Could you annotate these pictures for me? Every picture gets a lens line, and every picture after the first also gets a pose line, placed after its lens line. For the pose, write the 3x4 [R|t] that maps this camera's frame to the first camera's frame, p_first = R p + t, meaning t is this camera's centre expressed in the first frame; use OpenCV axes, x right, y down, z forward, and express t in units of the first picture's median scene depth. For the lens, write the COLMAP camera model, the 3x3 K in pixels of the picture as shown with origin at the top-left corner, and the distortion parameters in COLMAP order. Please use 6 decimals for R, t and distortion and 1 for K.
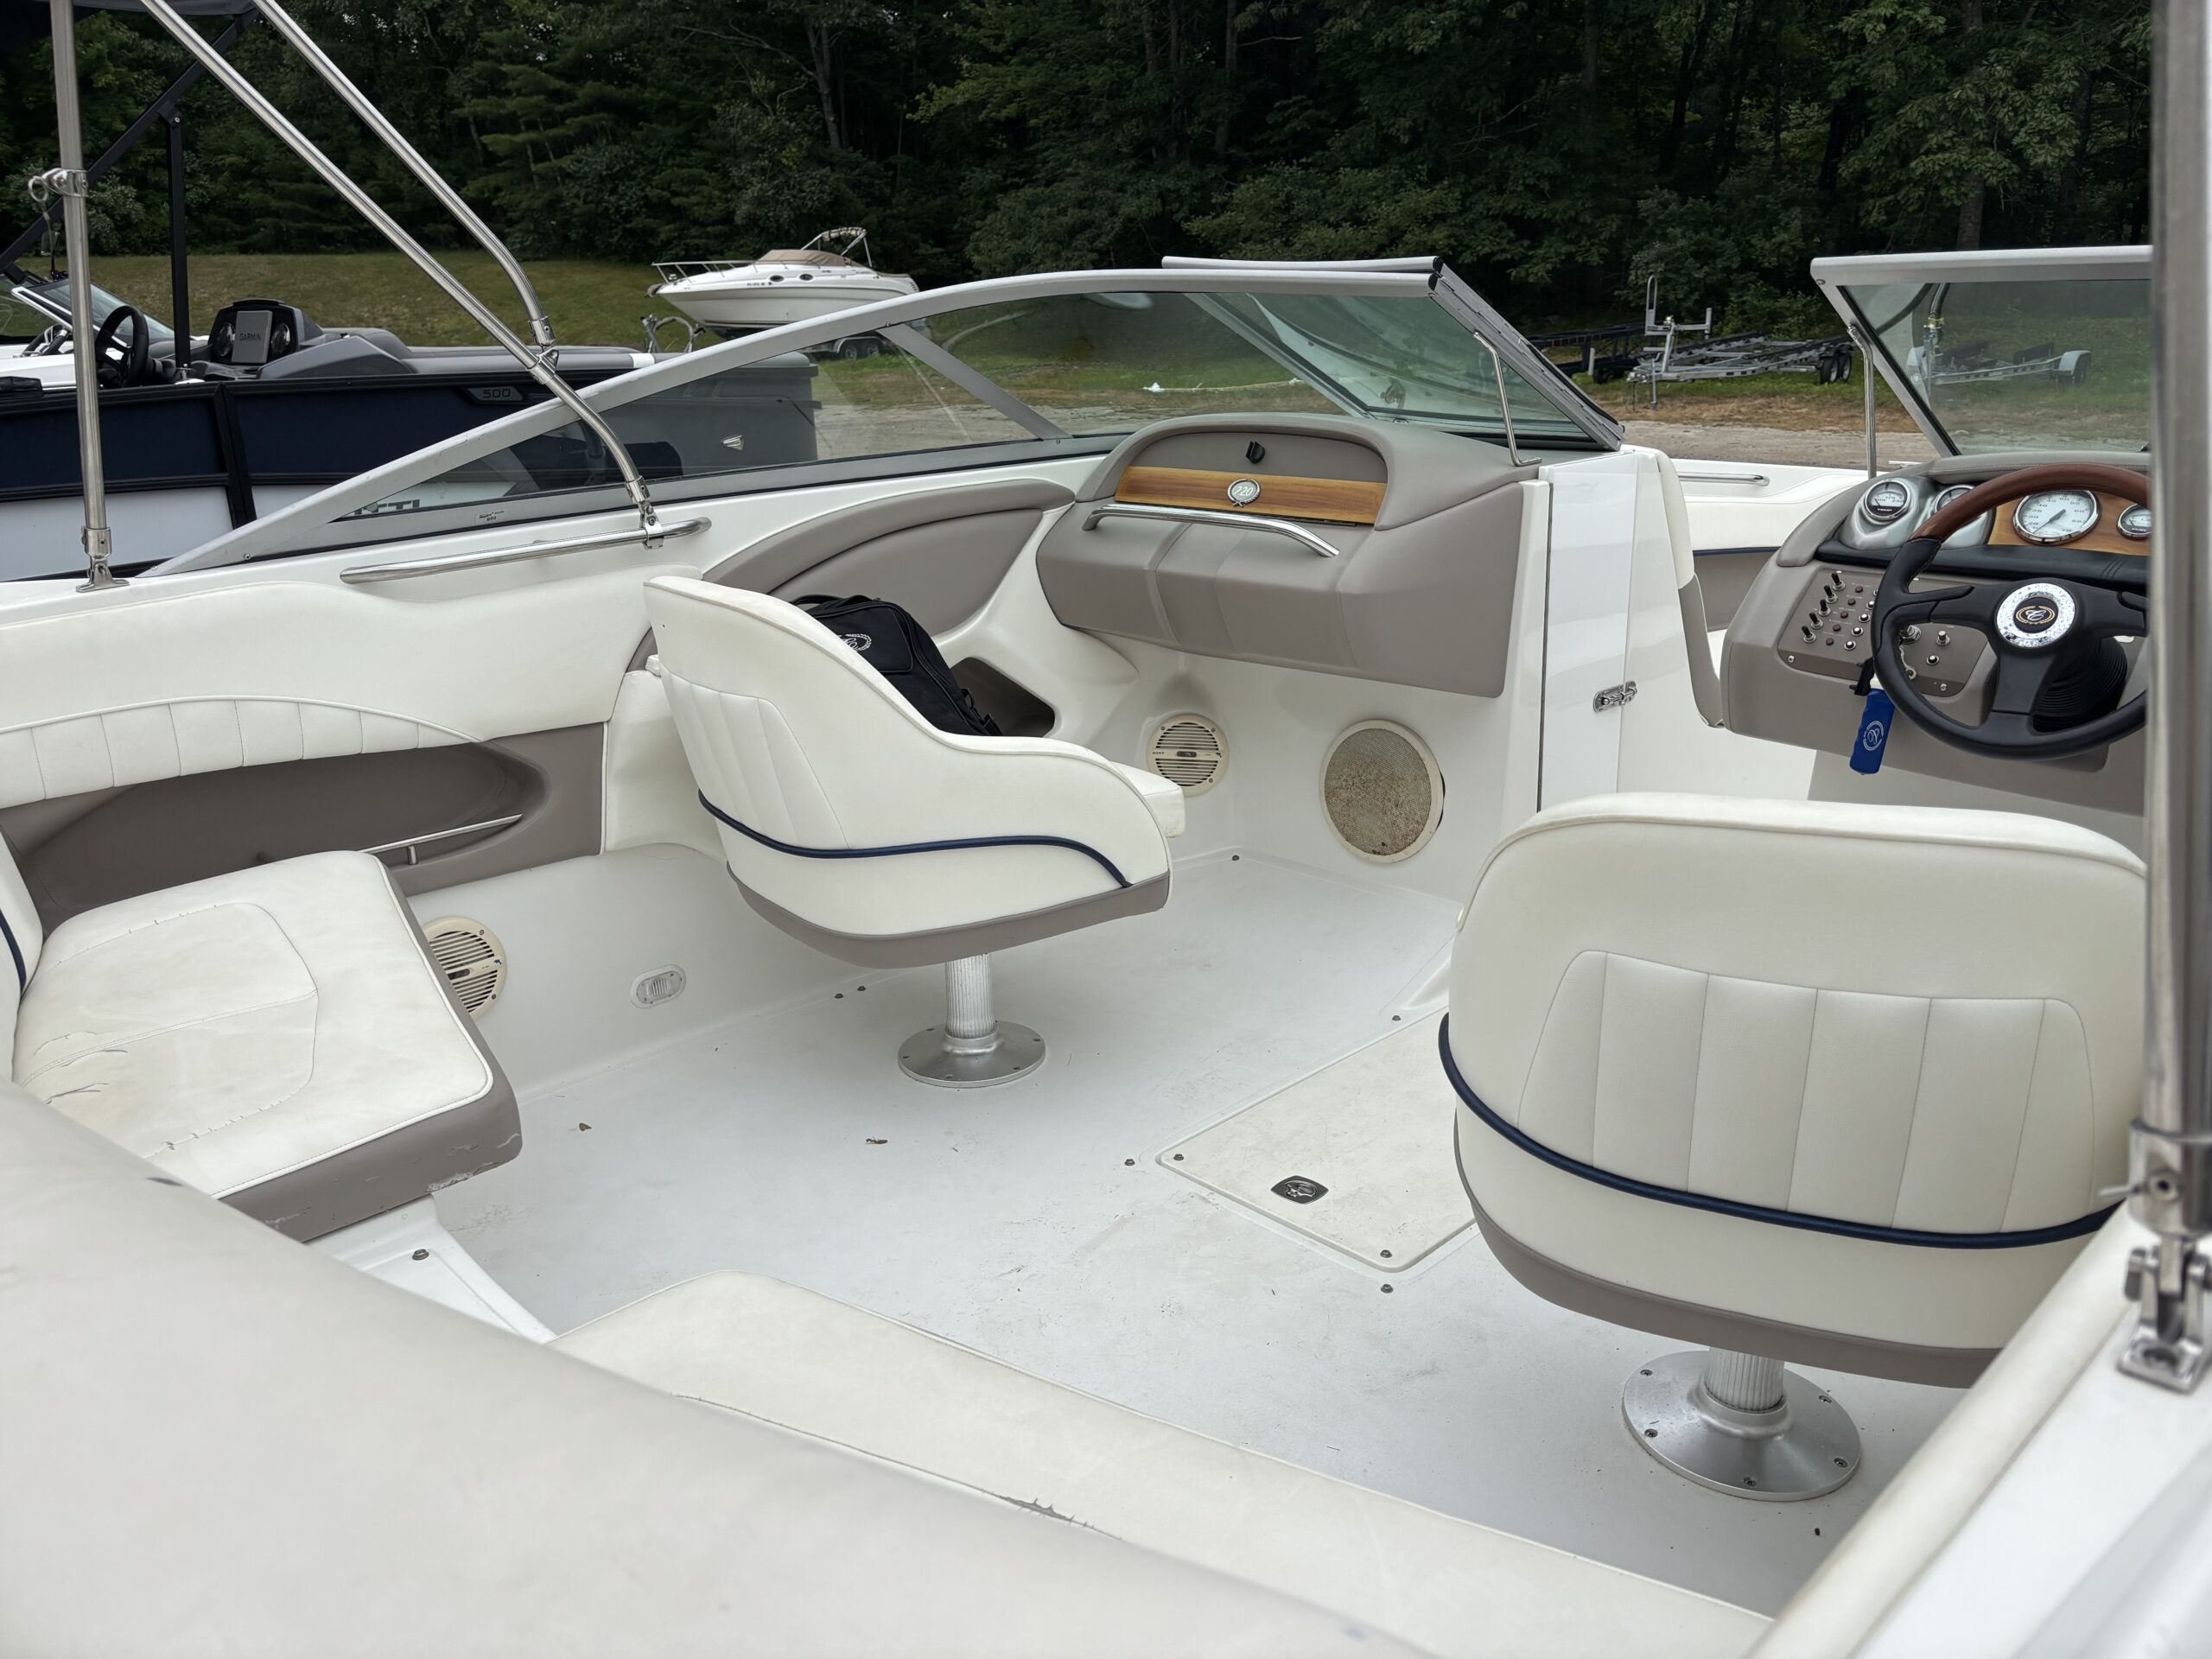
lens RADIAL K [[1675.7, 0, 1080.0], [0, 1675.7, 831.7], [0, 0, 1]] dist [0.013443, -0.000669]
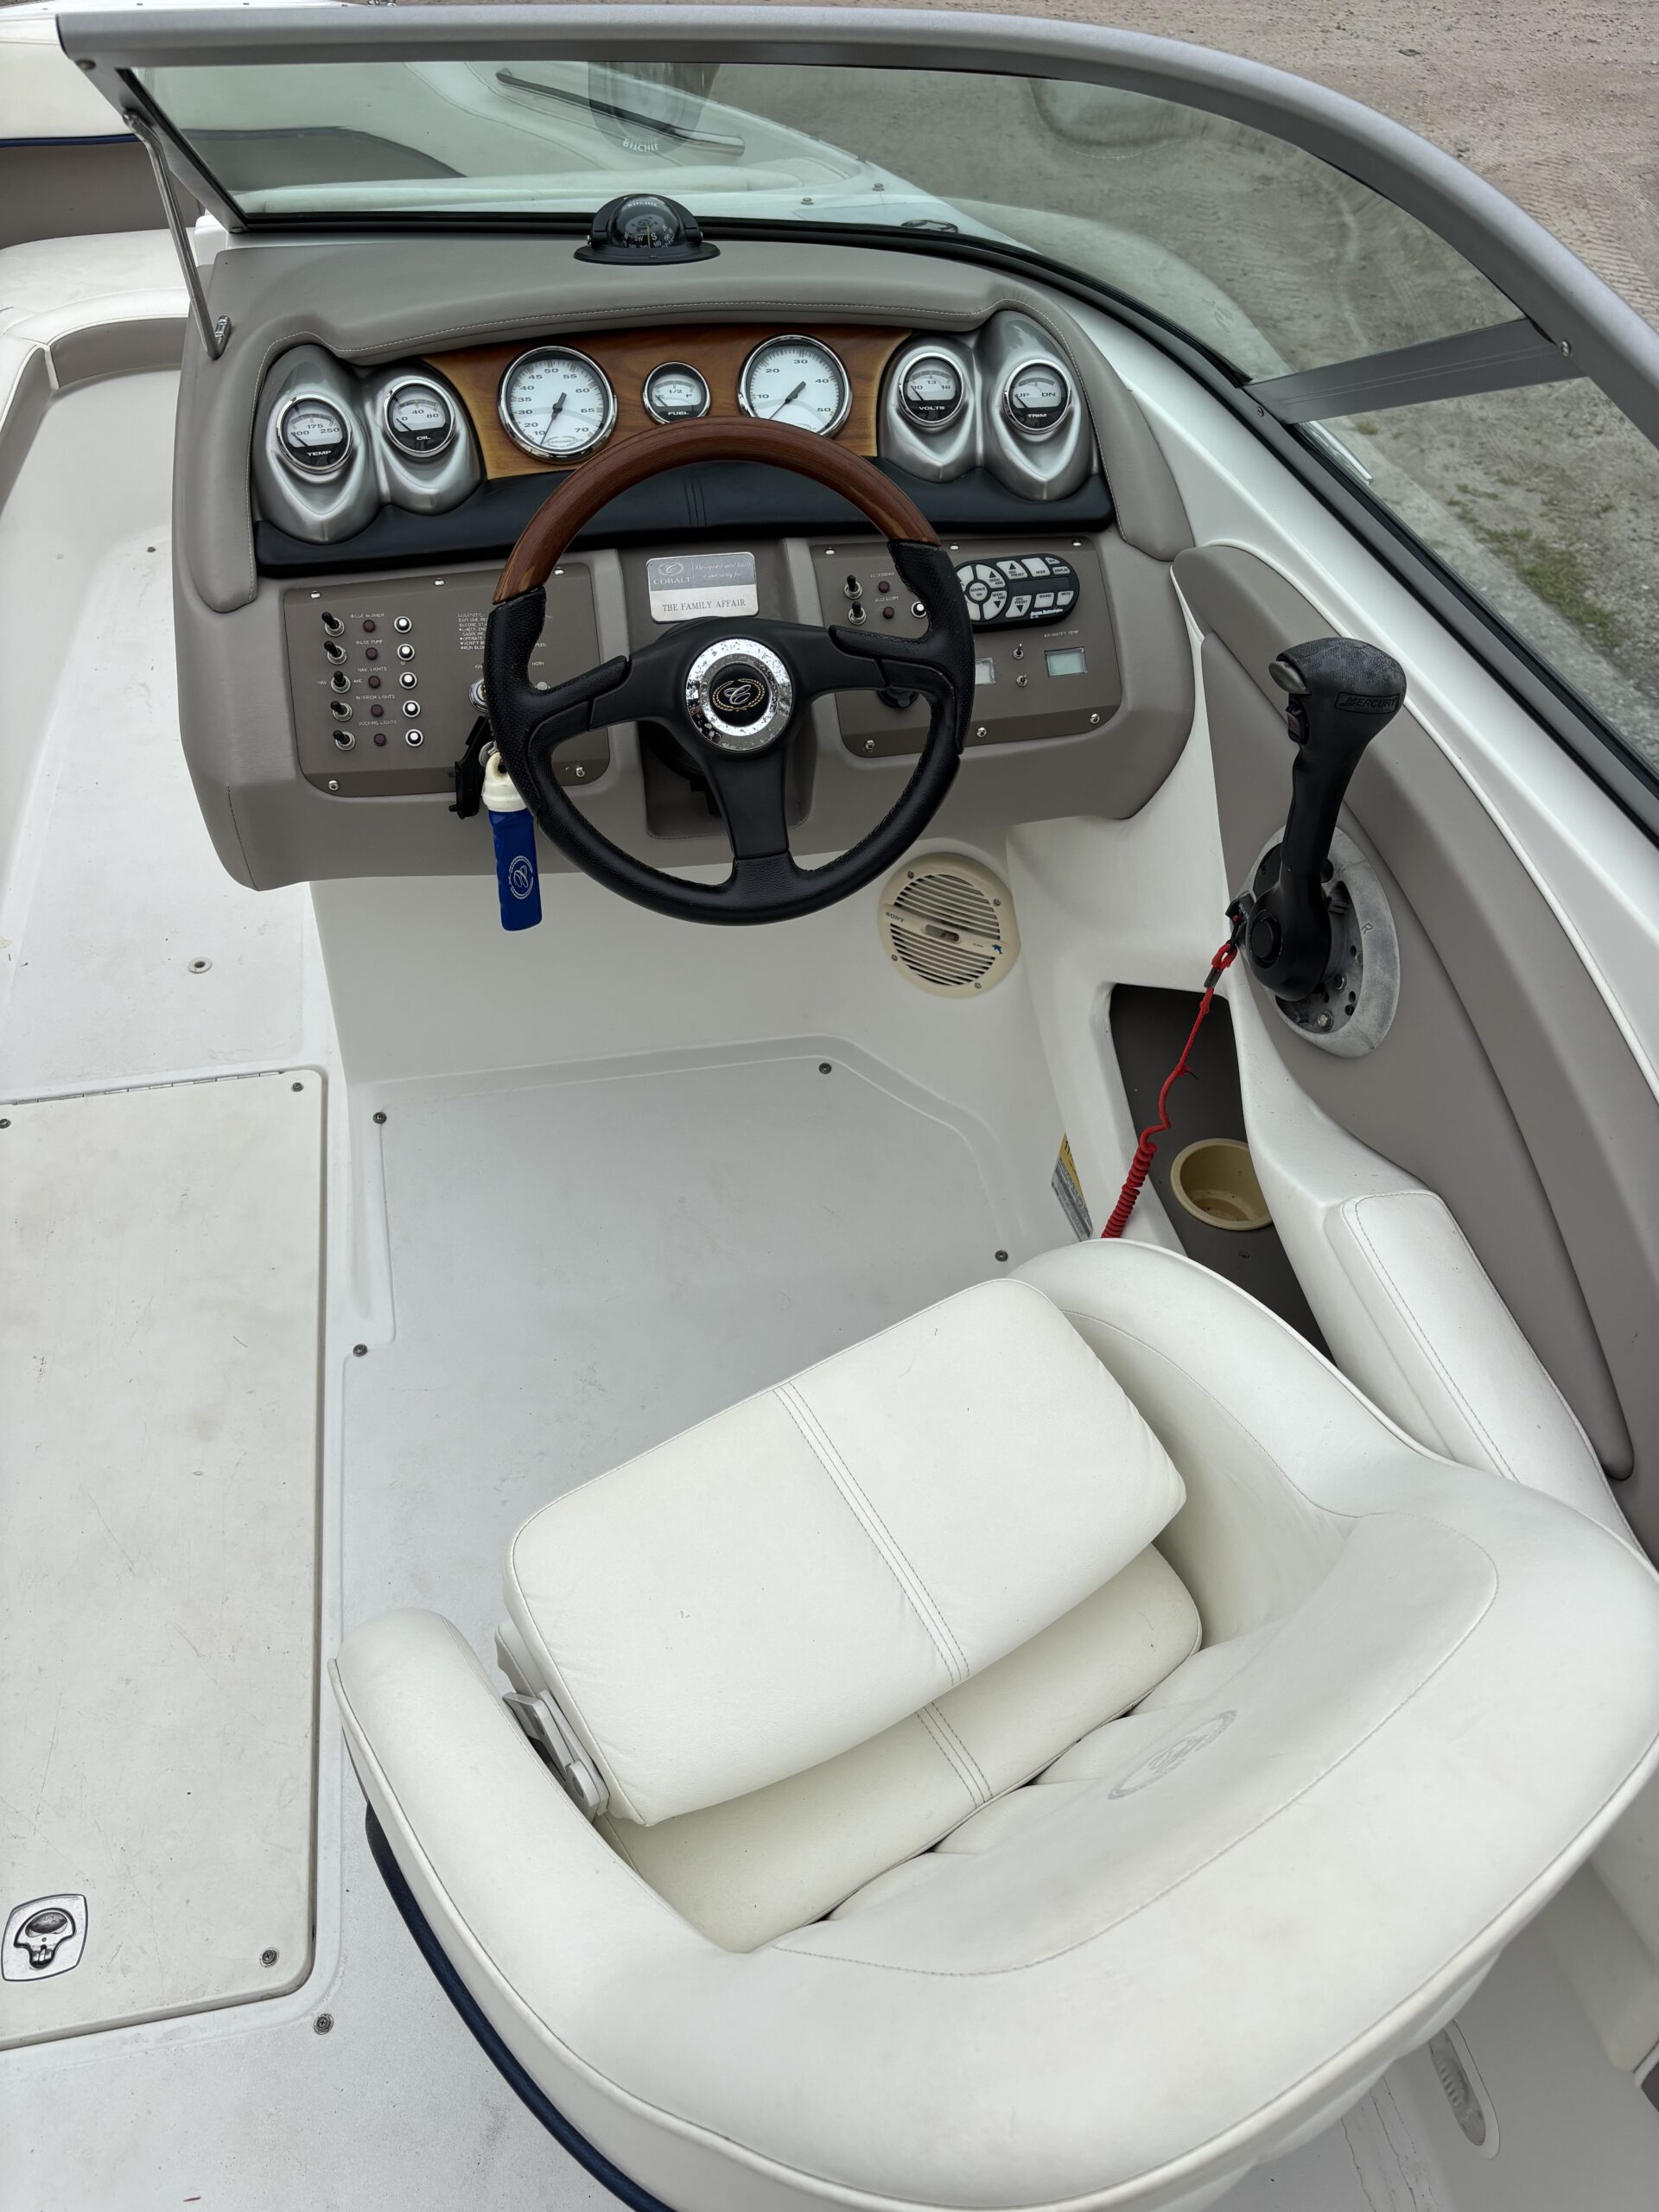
lens RADIAL K [[1675.7, 0, 864.7], [0, 1675.7, 1119.3], [0, 0, 1]] dist [0.013443, -0.000669]
pose [[0.536541, -0.580707, 0.612293, 0.071132], [0.220953, 0.796934, 0.562207, -0.233375], [-0.814435, -0.166359, 0.555896, 0.385722]]
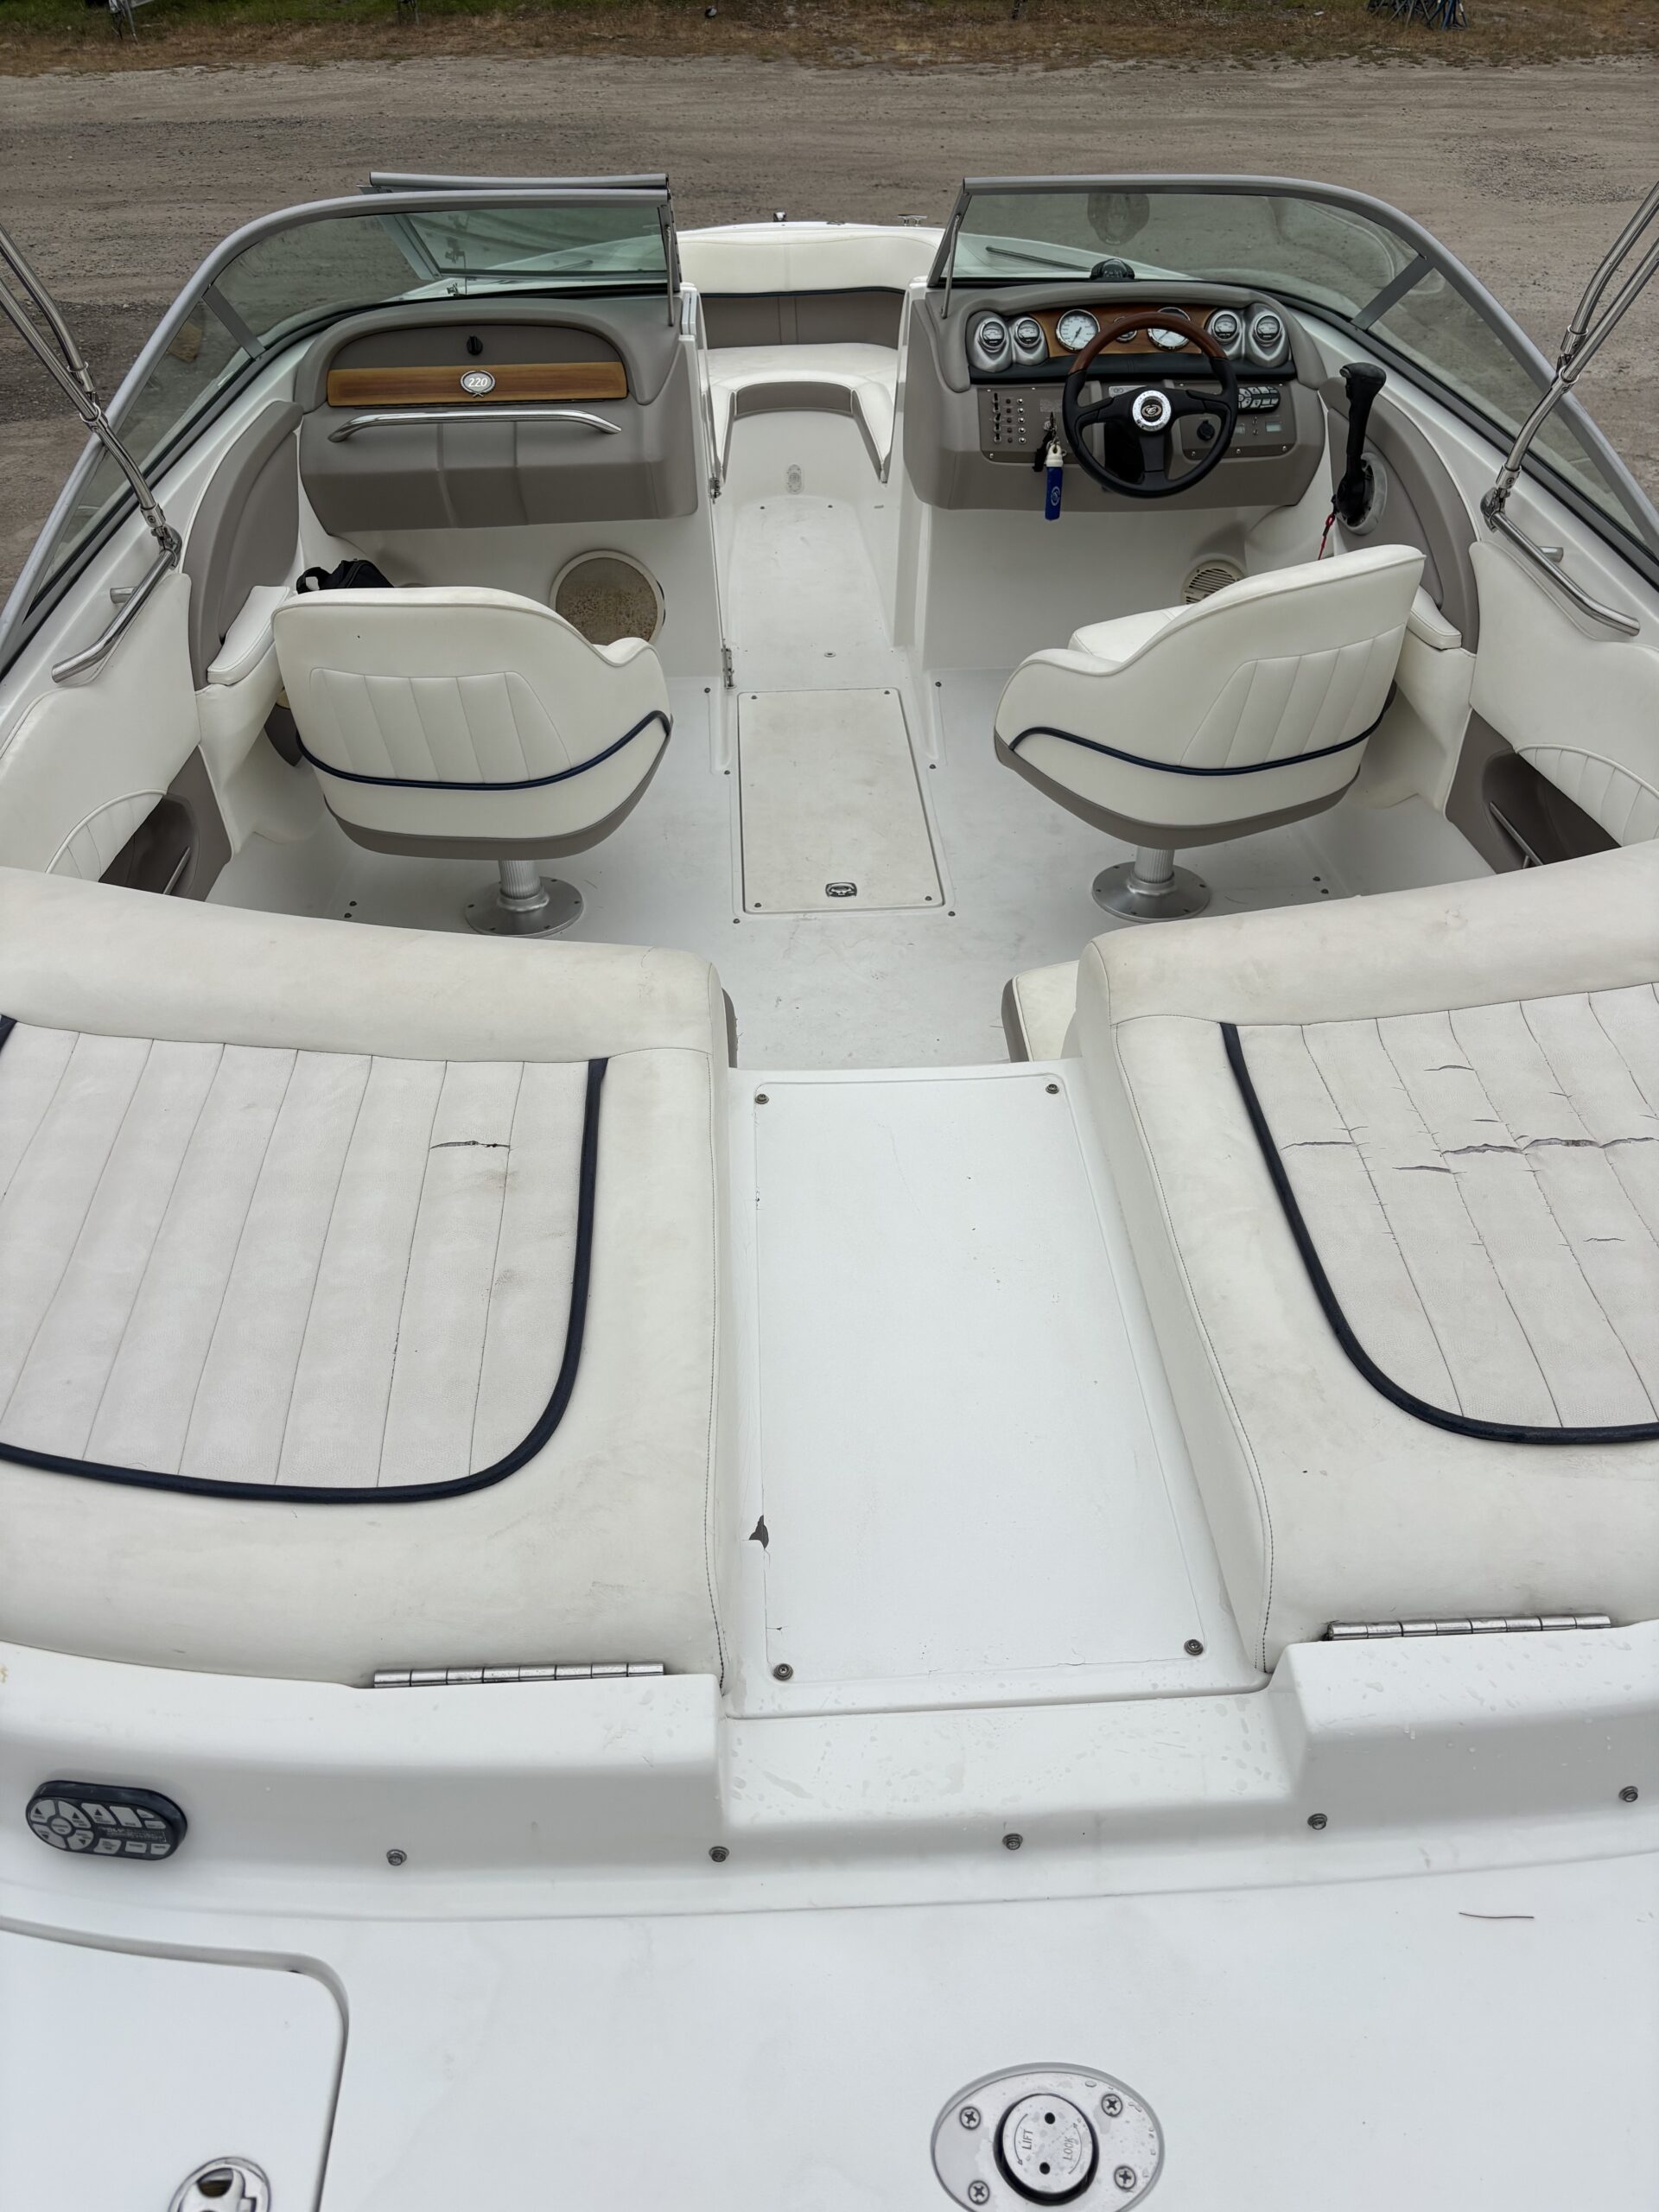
lens RADIAL K [[1690.5, 0, 835.8], [0, 1690.5, 1150.9], [0, 0, 1]] dist [0.028061, -0.046047]
pose [[0.656105, -0.464172, 0.595038, -0.728042], [0.228737, 0.873699, 0.429335, -0.195358], [-0.719170, -0.145582, 0.679412, -0.065364]]
